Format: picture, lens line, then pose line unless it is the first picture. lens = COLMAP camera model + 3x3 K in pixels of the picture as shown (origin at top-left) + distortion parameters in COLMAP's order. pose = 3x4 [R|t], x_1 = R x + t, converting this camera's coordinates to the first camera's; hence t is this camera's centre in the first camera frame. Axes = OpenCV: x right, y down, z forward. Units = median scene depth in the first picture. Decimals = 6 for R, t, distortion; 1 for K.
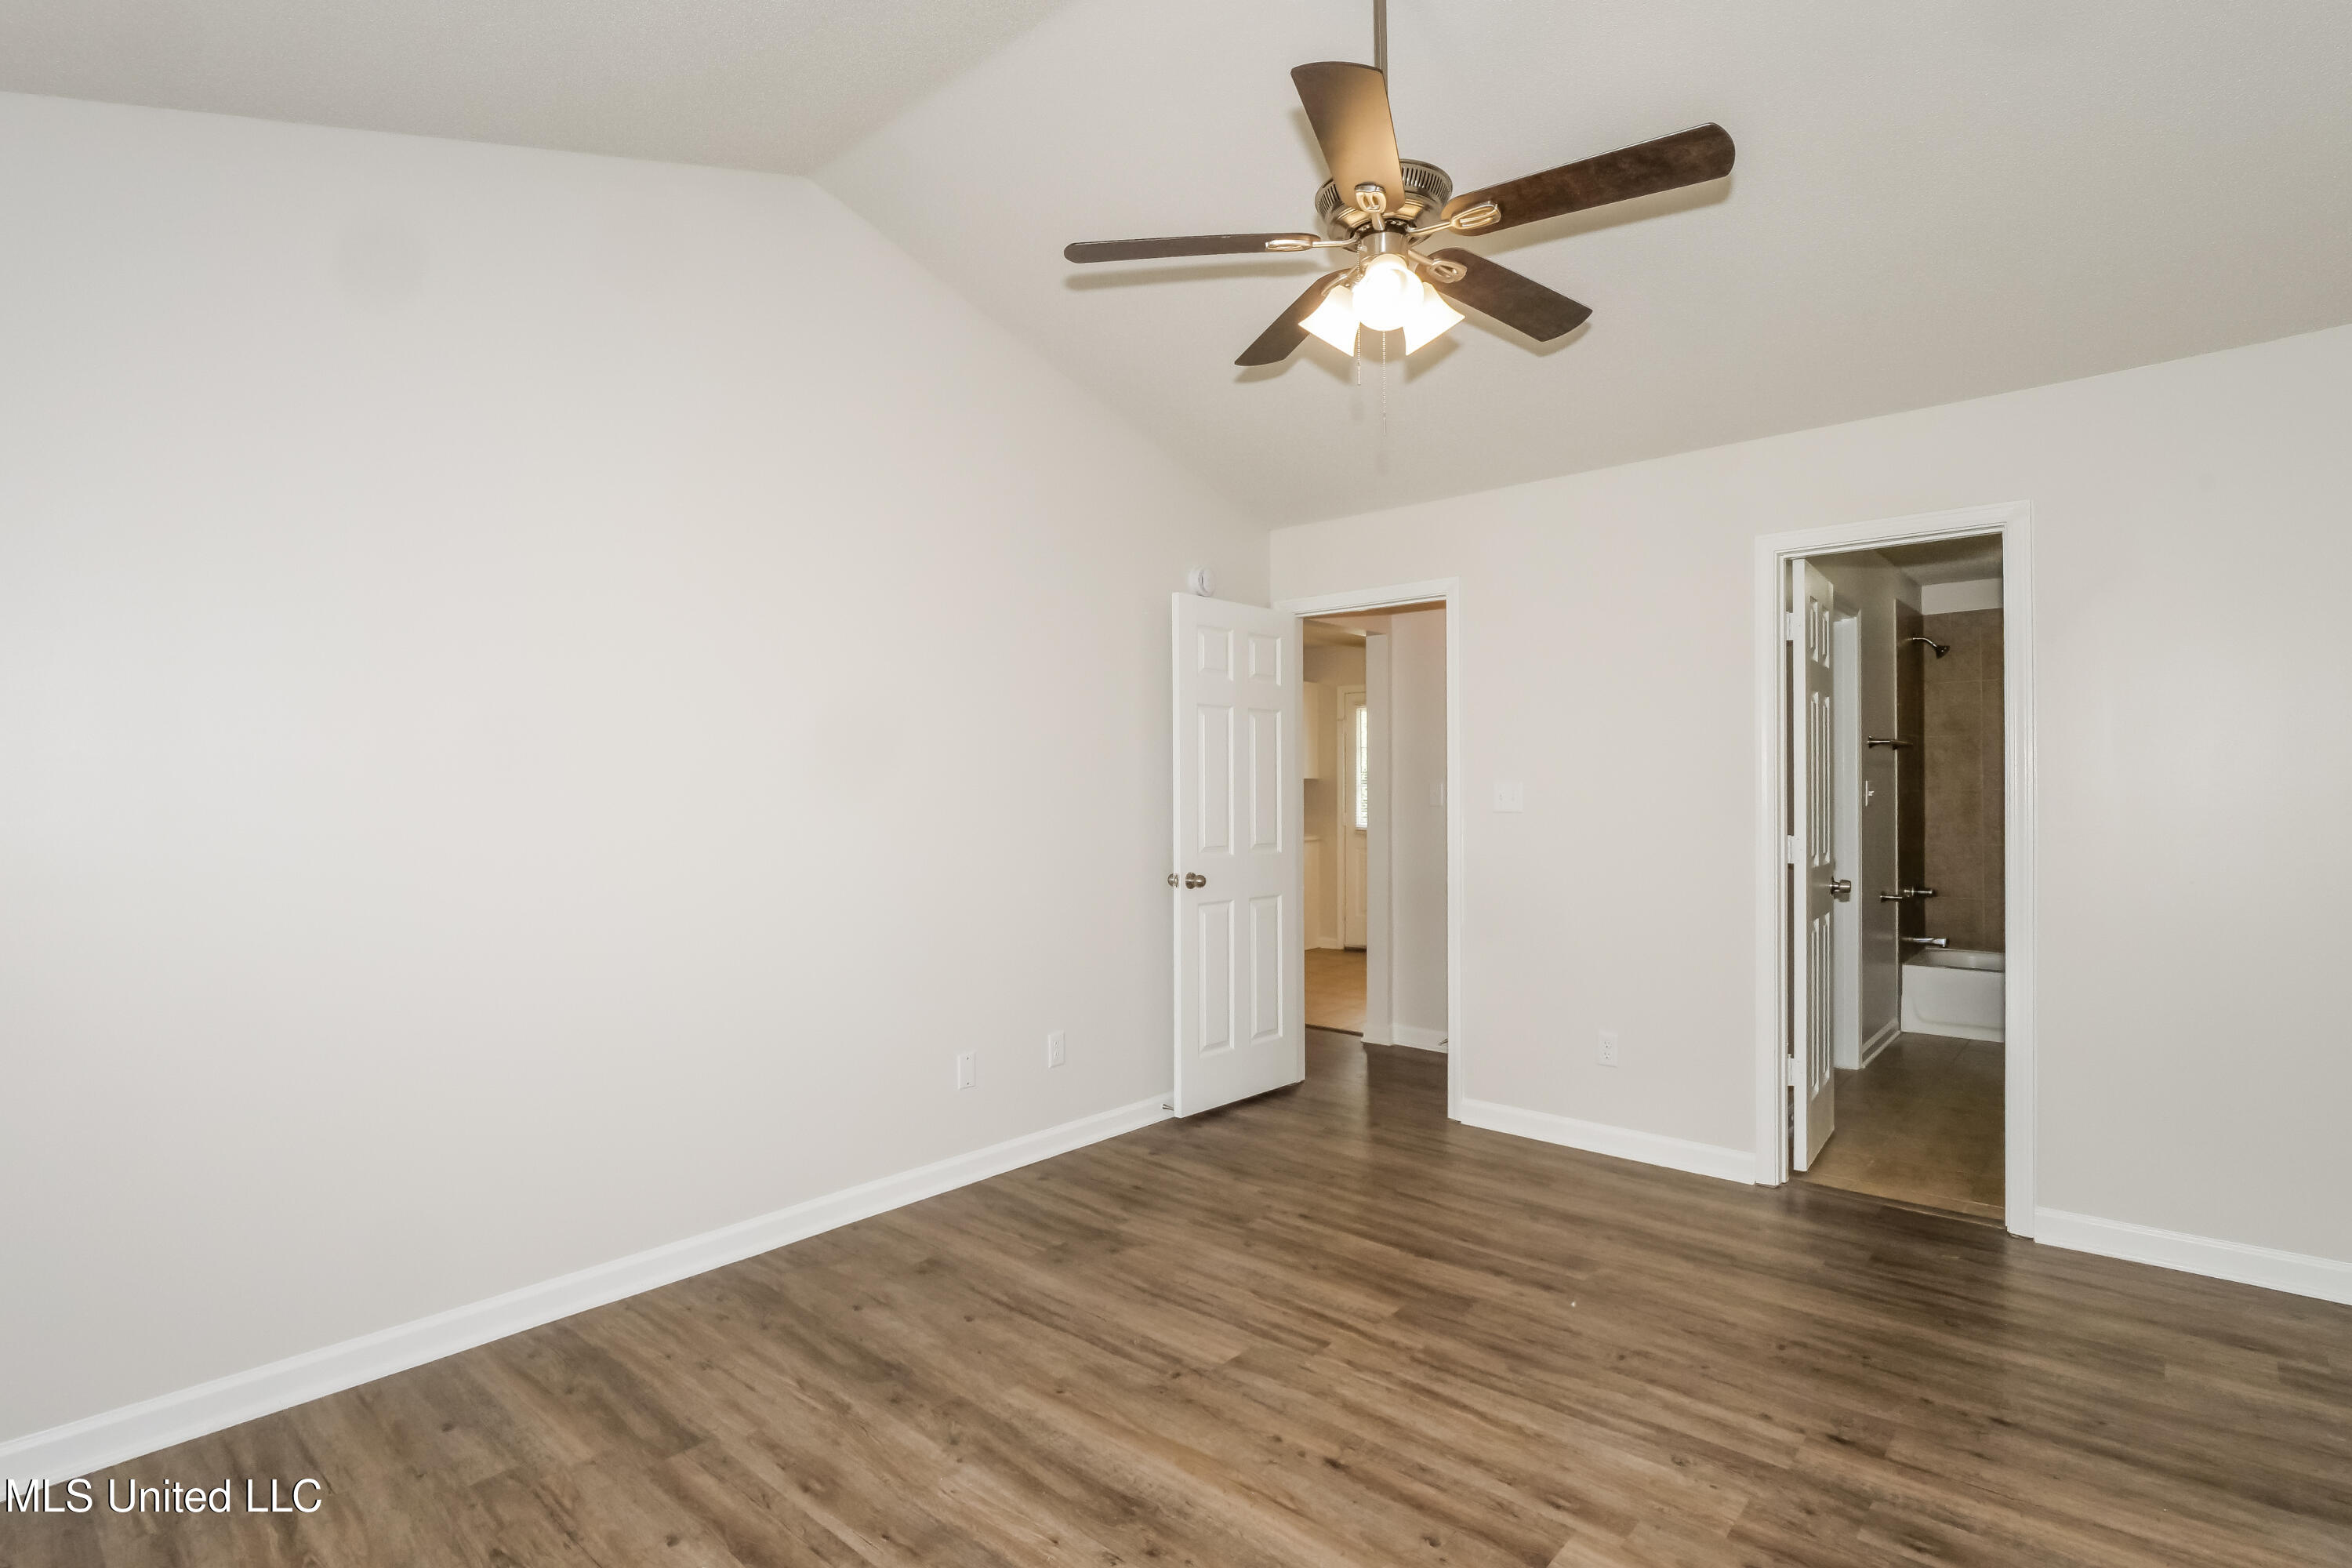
lens RADIAL K [[1182.6, 0, 1175.6], [0, 1182.6, 775.5], [0, 0, 1]] dist [-0.002980, -0.001025]
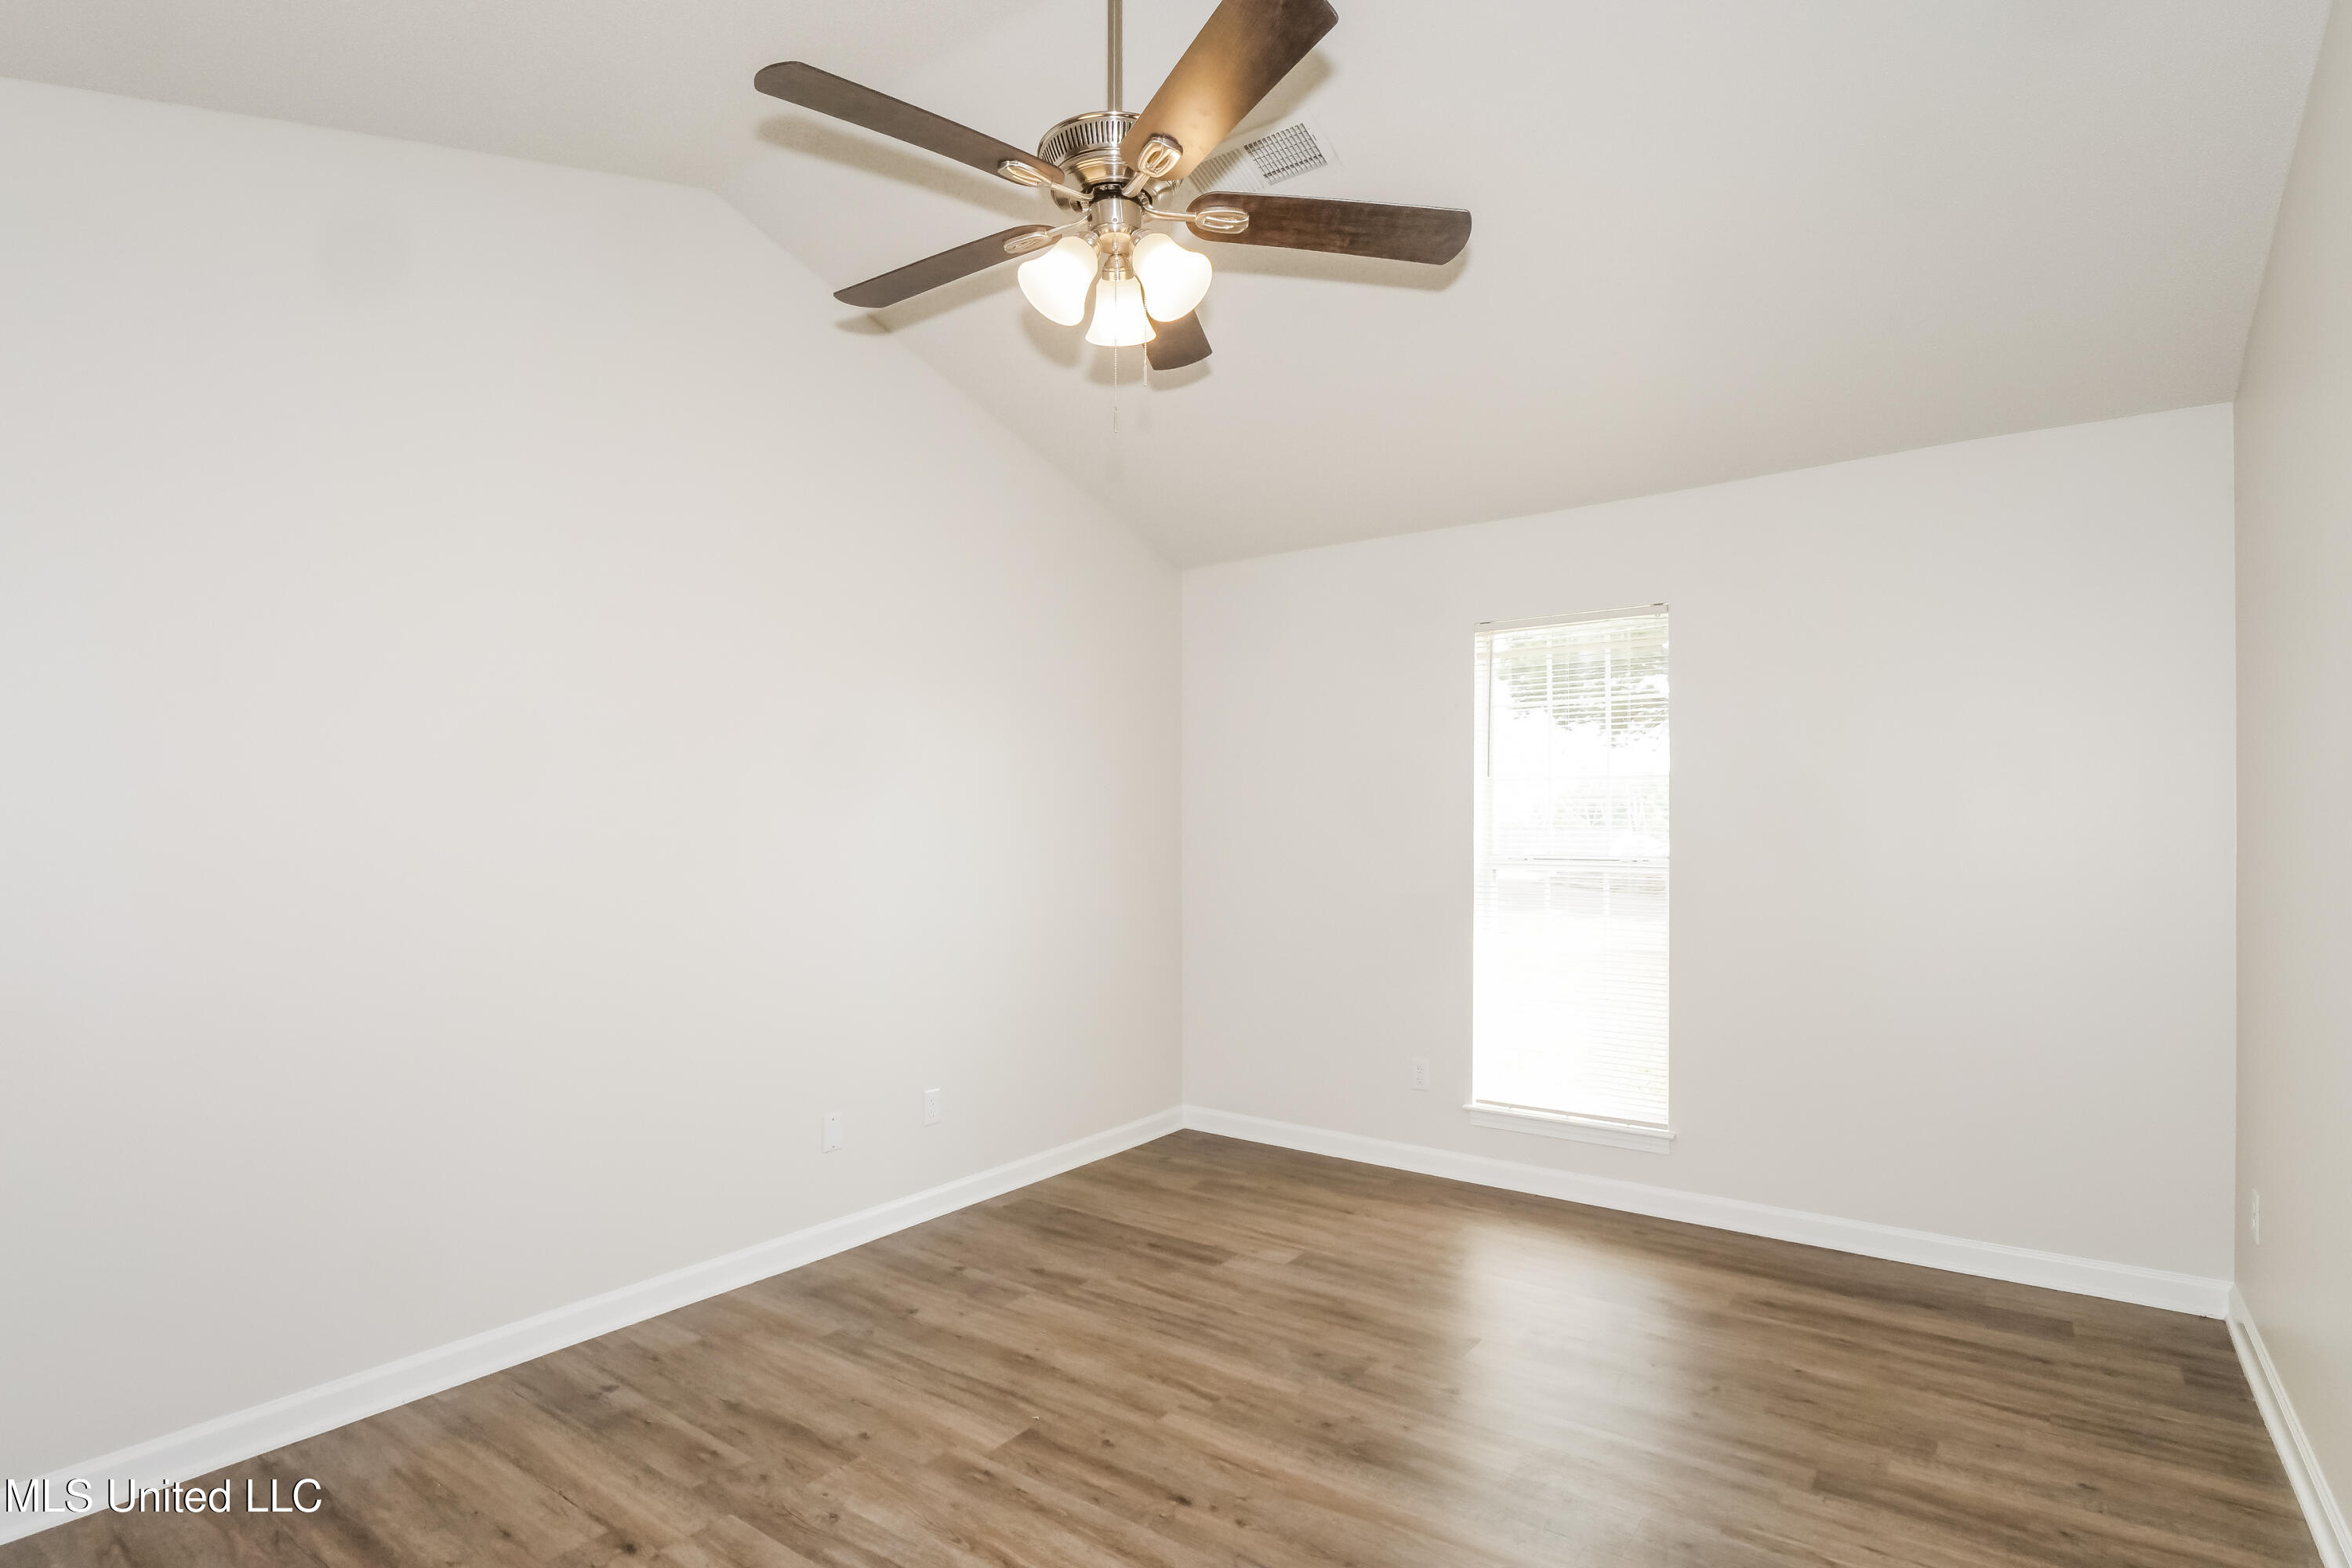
lens RADIAL K [[1182.6, 0, 1176.1], [0, 1182.6, 794.2], [0, 0, 1]] dist [-0.002980, -0.001025]
pose [[-0.996154, 0.000156, -0.087621, 0.226413], [0.002891, 0.999512, -0.031088, 0.009175], [0.087574, -0.031221, -0.995669, 2.013926]]
